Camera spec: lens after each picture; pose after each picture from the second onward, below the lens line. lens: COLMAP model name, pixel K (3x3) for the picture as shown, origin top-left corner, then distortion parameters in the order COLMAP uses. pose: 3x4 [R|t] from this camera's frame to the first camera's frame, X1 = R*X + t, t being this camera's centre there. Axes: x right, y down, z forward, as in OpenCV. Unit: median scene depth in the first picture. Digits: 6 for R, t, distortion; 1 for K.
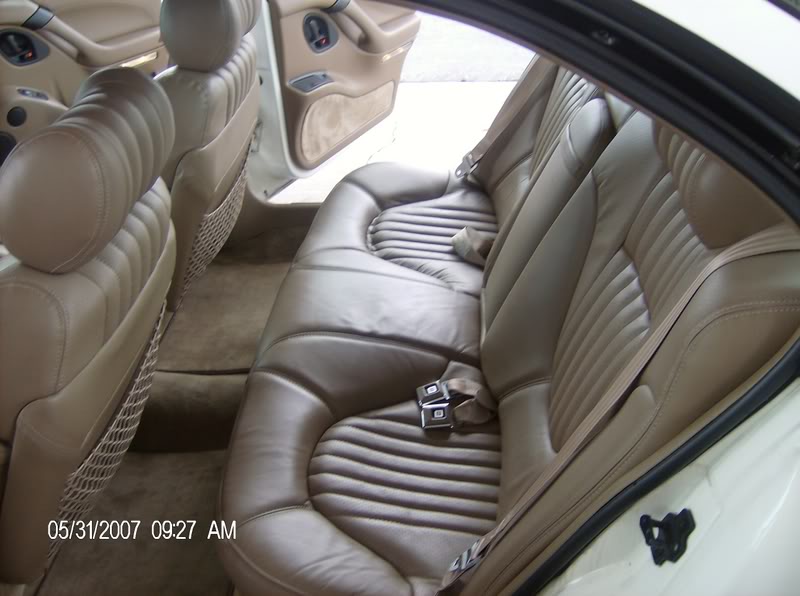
lens RADIAL K [[893.5, 0, 398.2], [0, 893.5, 297.6], [0, 0, 1]] dist [-0.159603, 0.081360]
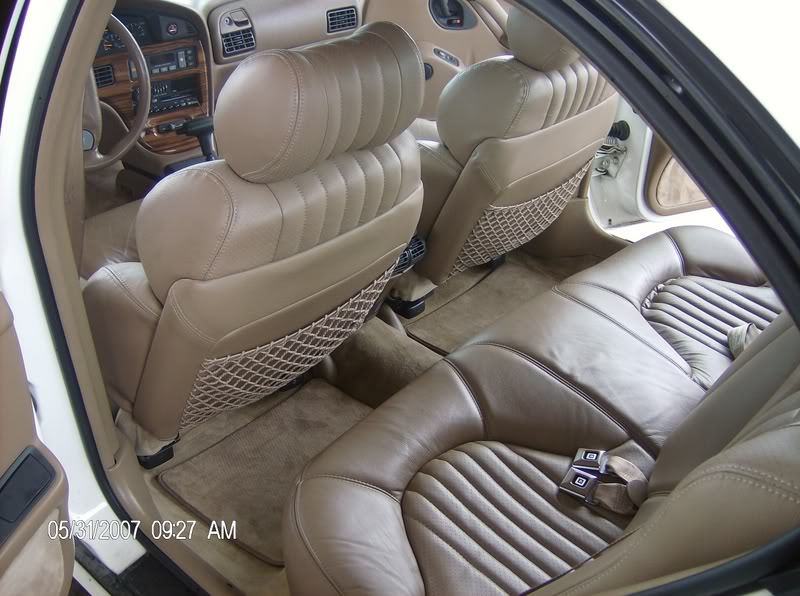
lens RADIAL K [[893.5, 0, 398.2], [0, 893.5, 297.6], [0, 0, 1]] dist [-0.159603, 0.081360]
pose [[0.803699, 0.381119, -0.456963, 0.214118], [-0.393879, 0.916375, 0.071532, -0.030773], [0.446012, 0.122498, 0.886605, 0.079372]]
